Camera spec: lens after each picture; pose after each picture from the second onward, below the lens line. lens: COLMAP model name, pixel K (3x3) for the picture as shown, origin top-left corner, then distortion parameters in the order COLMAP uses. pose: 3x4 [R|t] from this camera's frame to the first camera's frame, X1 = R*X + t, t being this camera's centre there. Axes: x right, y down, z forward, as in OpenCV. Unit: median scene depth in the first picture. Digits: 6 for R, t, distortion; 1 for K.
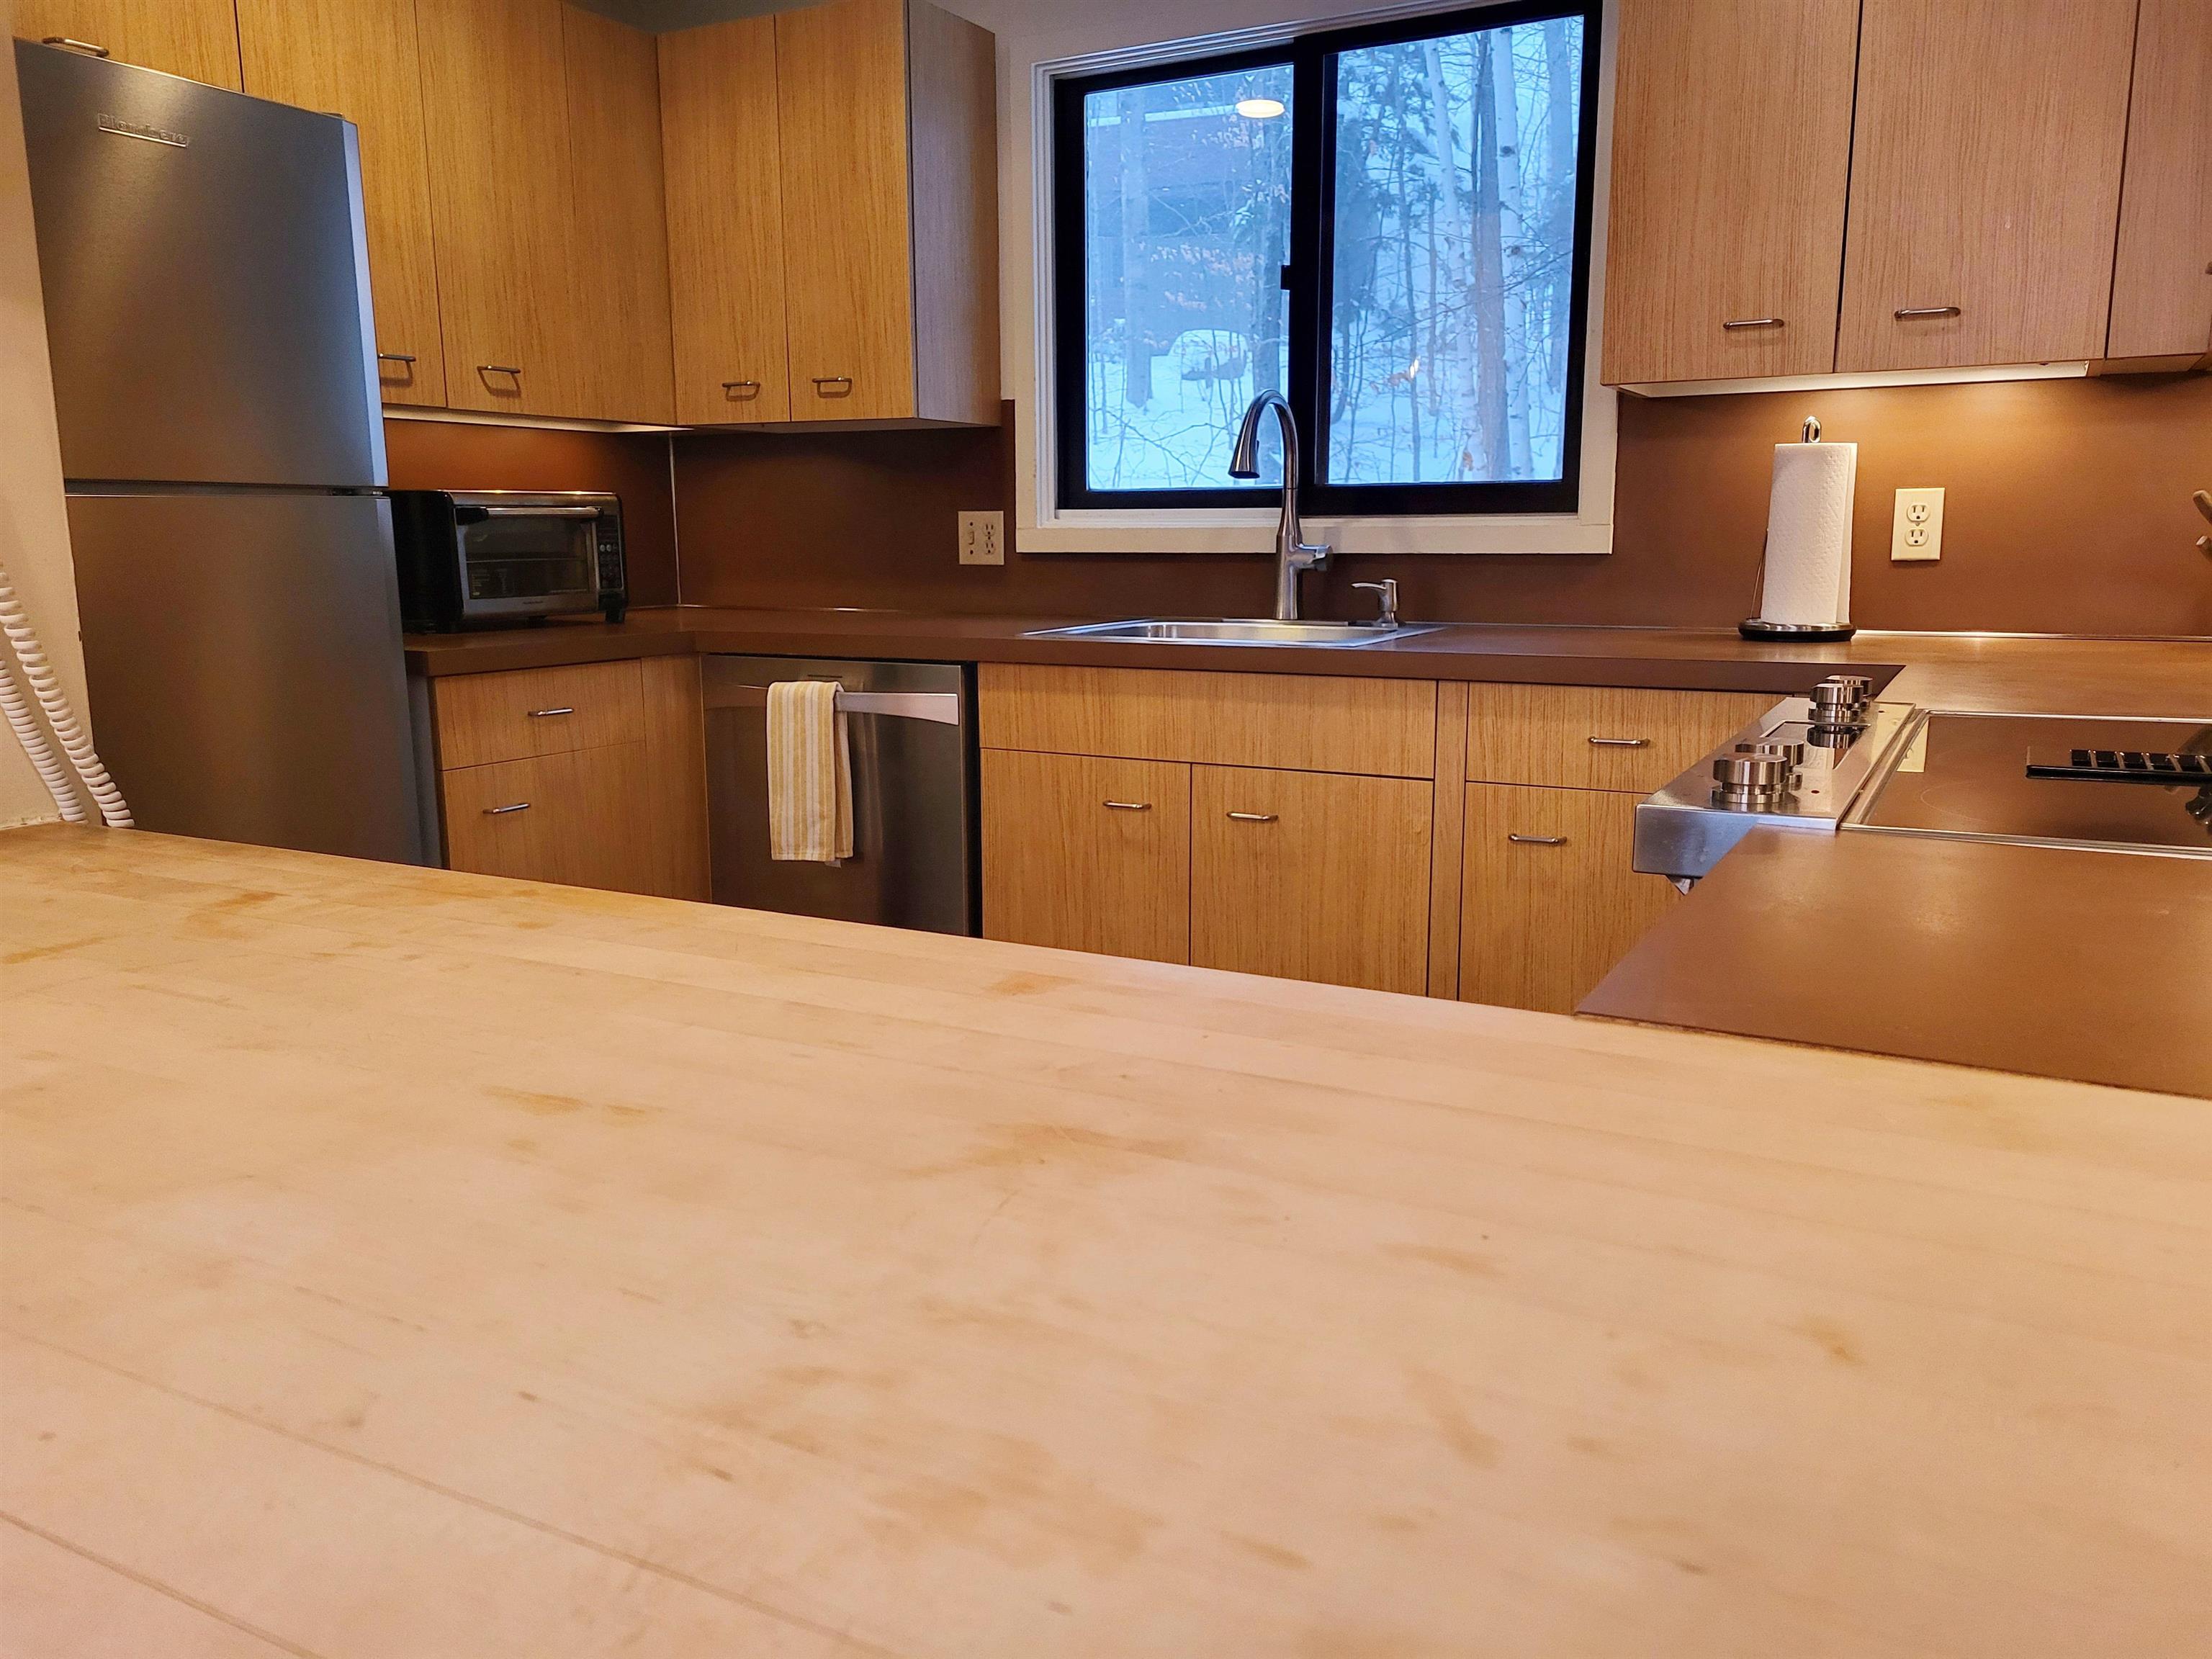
lens RADIAL K [[1667.7, 0, 1115.2], [0, 1667.7, 811.9], [0, 0, 1]] dist [0.063423, -0.048597]
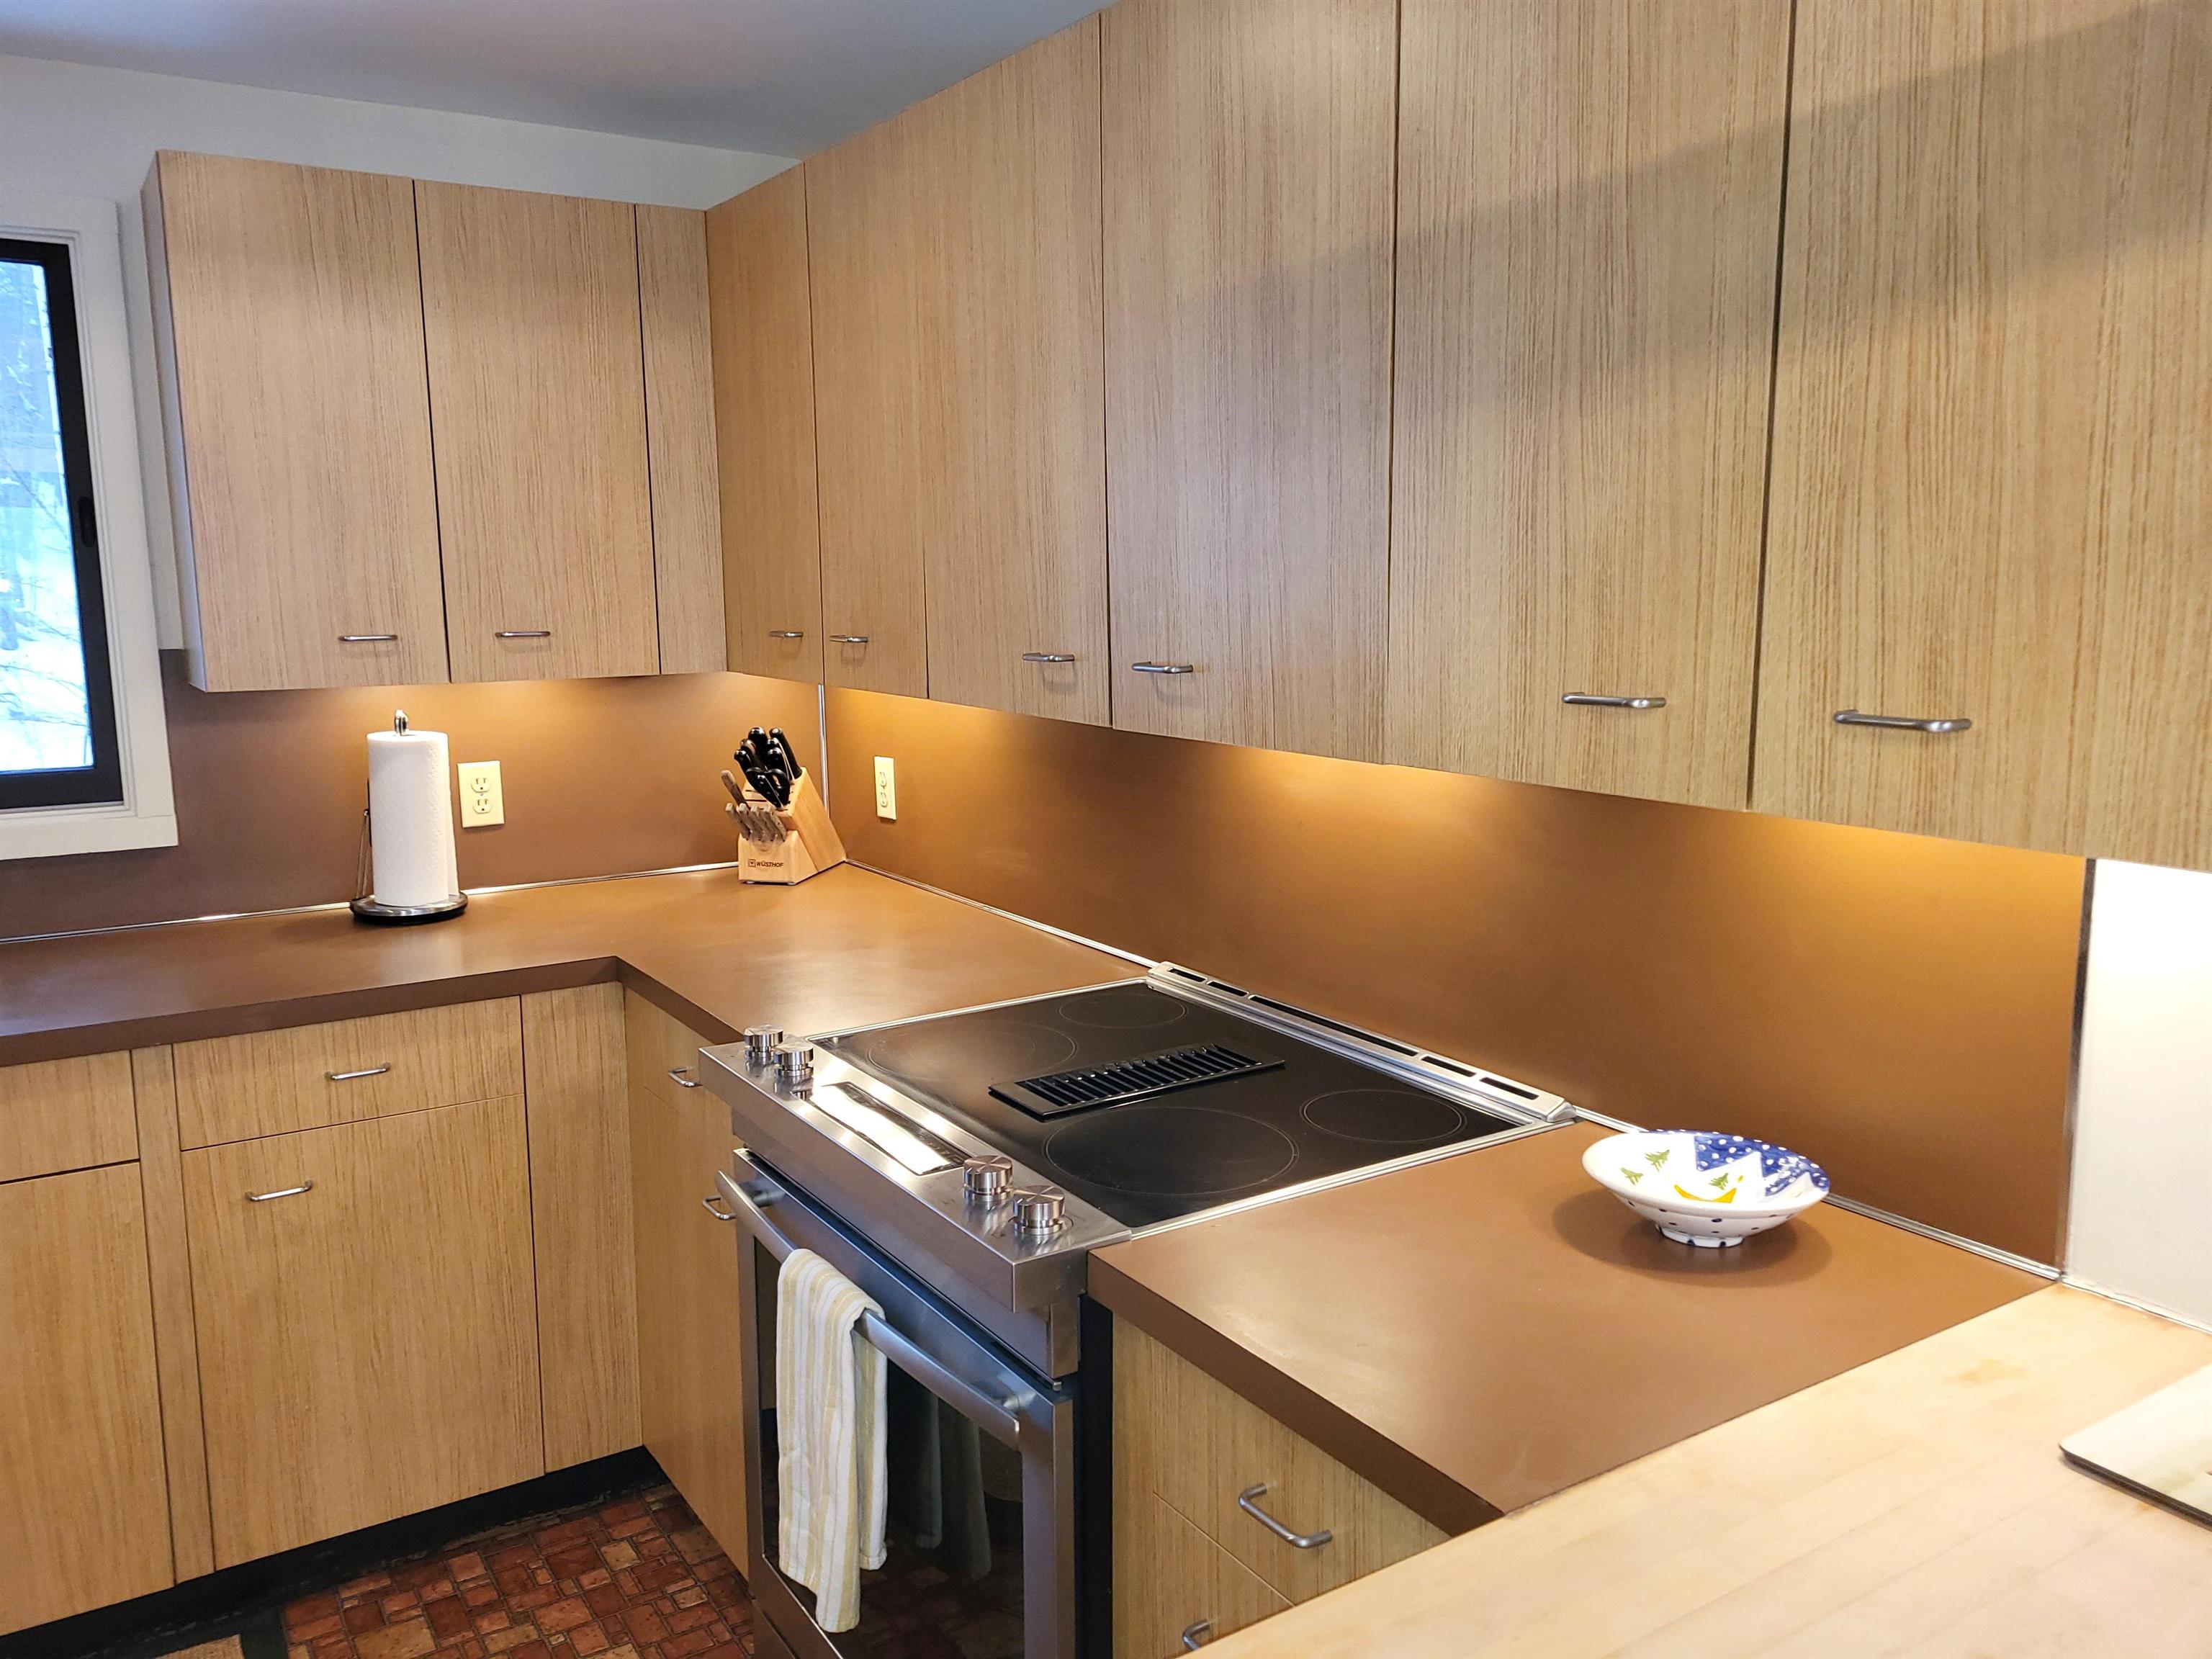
lens RADIAL K [[1667.7, 0, 1069.7], [0, 1667.7, 817.9], [0, 0, 1]] dist [0.063423, -0.048597]
pose [[0.495696, -0.129205, 0.858831, -0.281974], [0.154386, 0.986232, 0.059264, -0.159655], [-0.854664, 0.103214, 0.508819, 0.109200]]
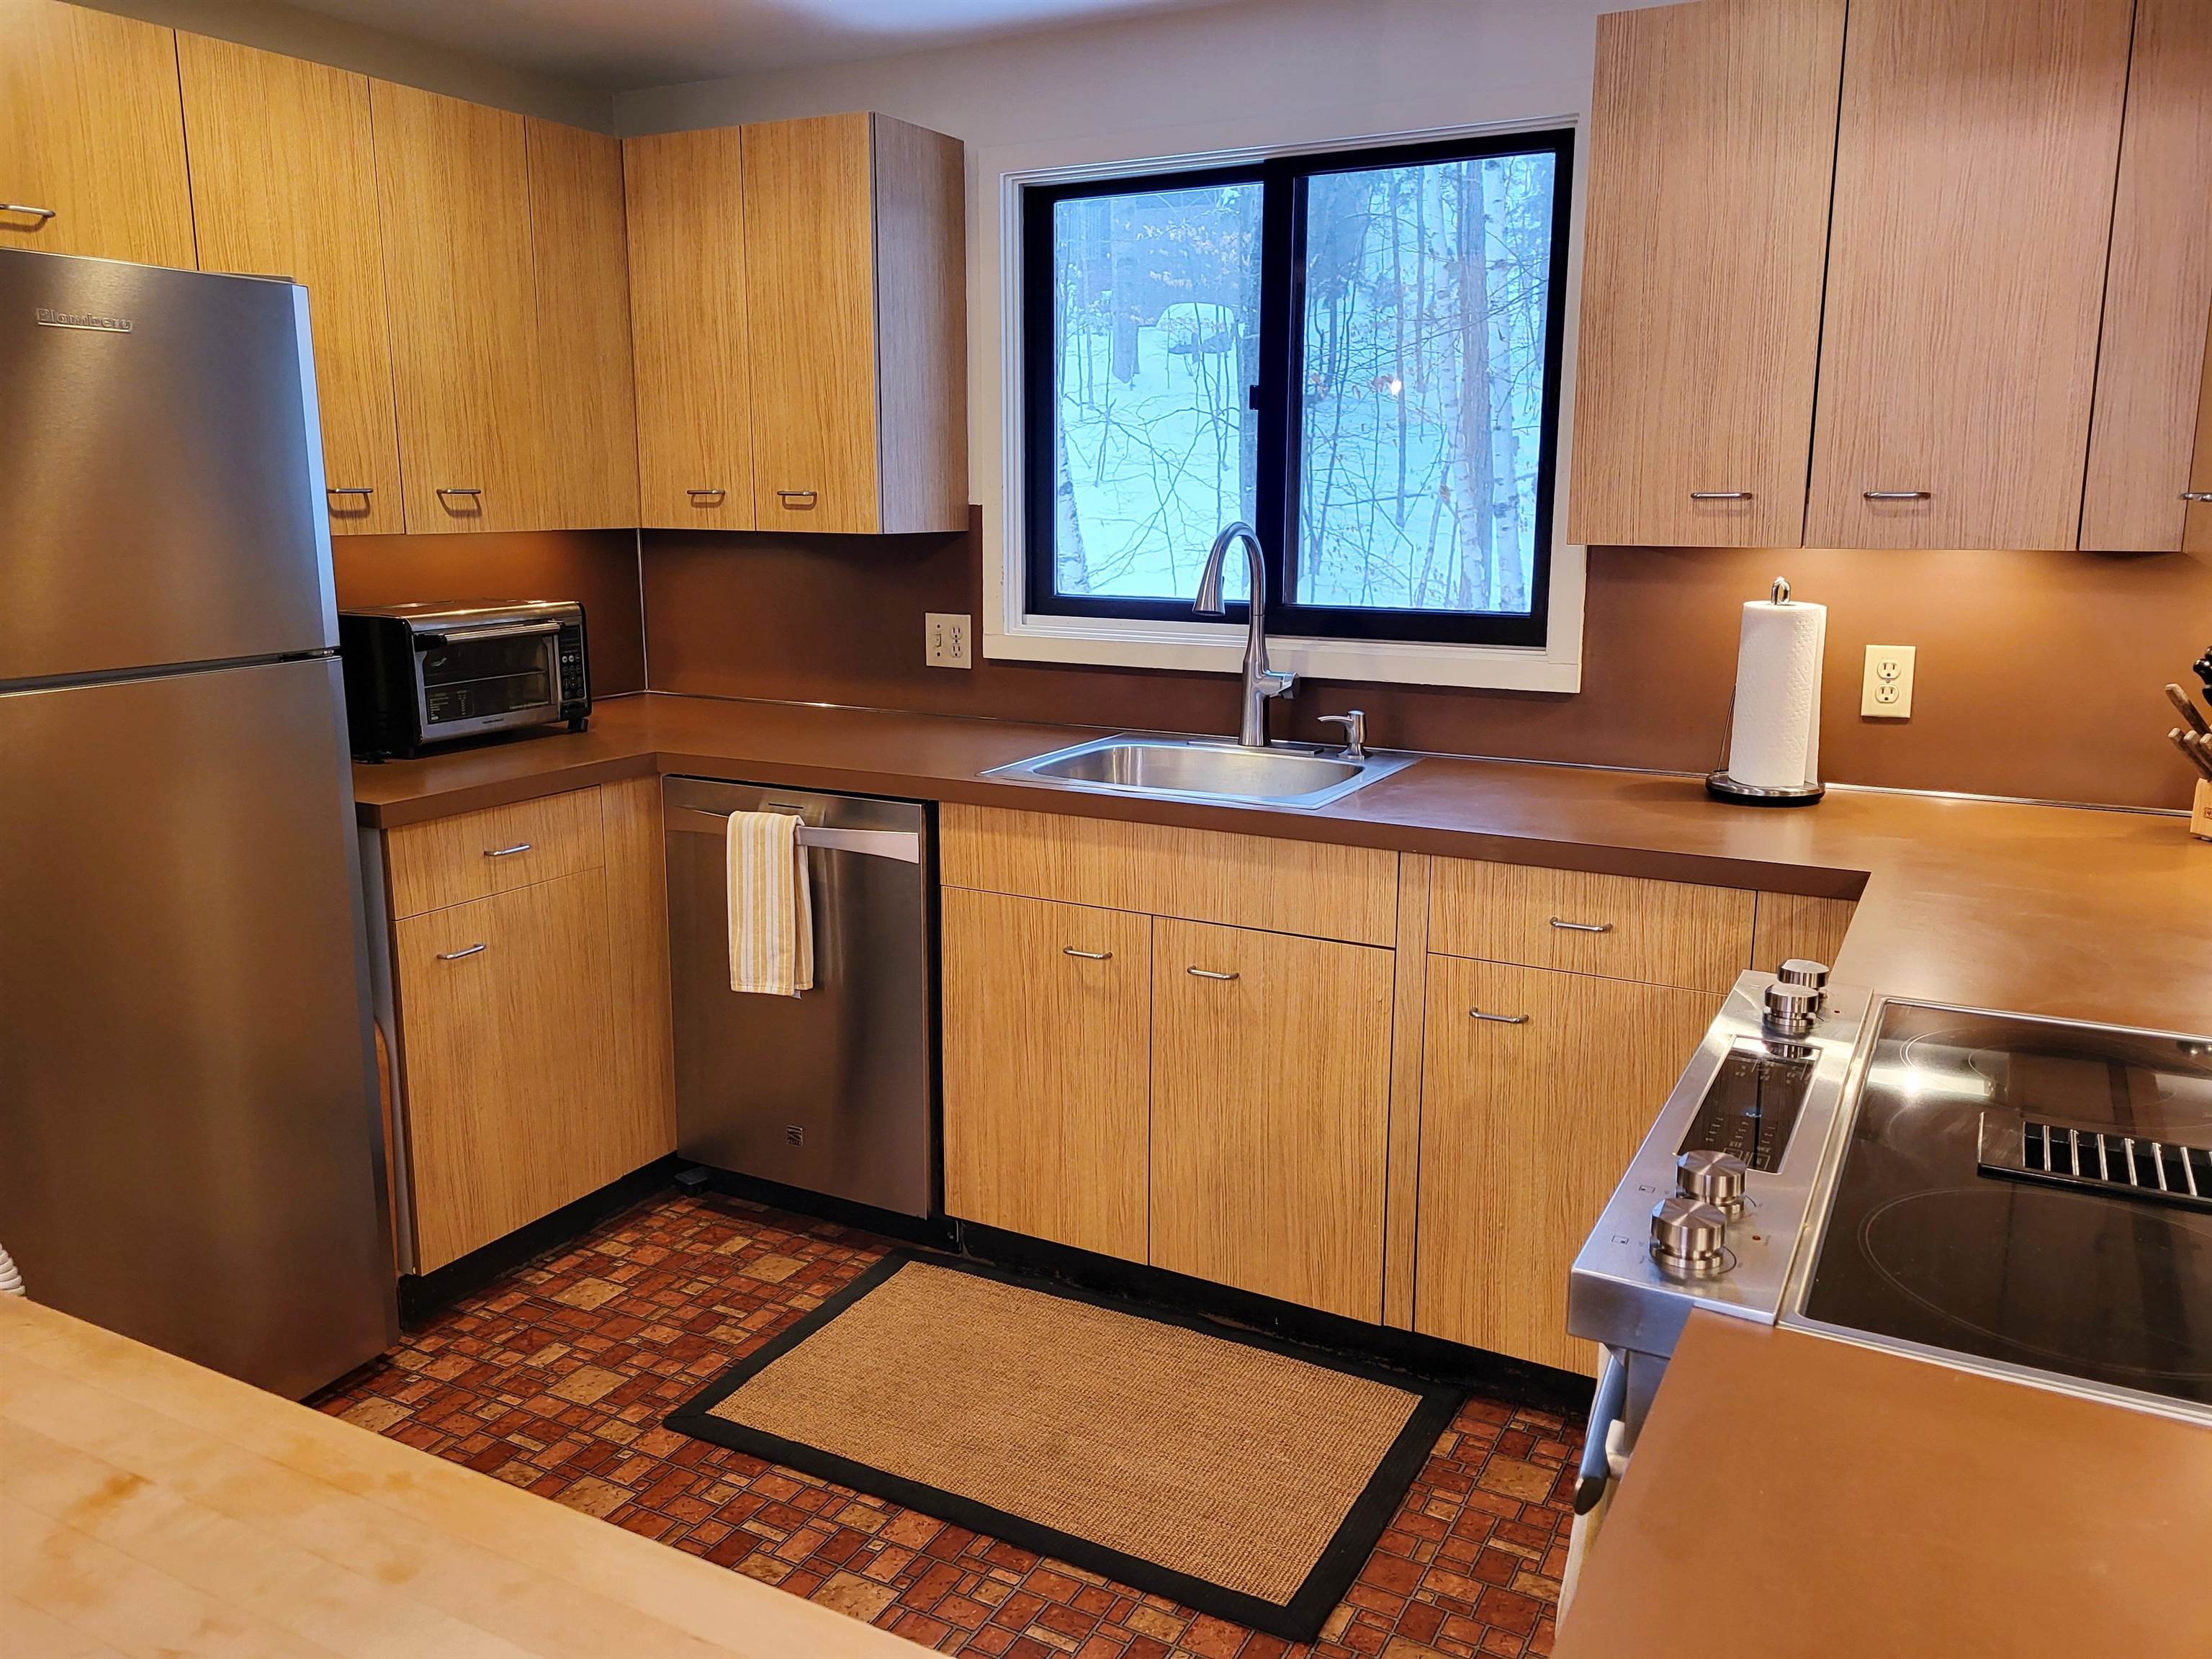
lens RADIAL K [[1667.7, 0, 1098.0], [0, 1667.7, 791.0], [0, 0, 1]] dist [0.063423, -0.048597]
pose [[0.999978, 0.006579, -0.001222, 0.014044], [-0.006566, 0.999925, 0.010326, -0.112727], [0.001290, -0.010318, 0.999946, 0.010926]]
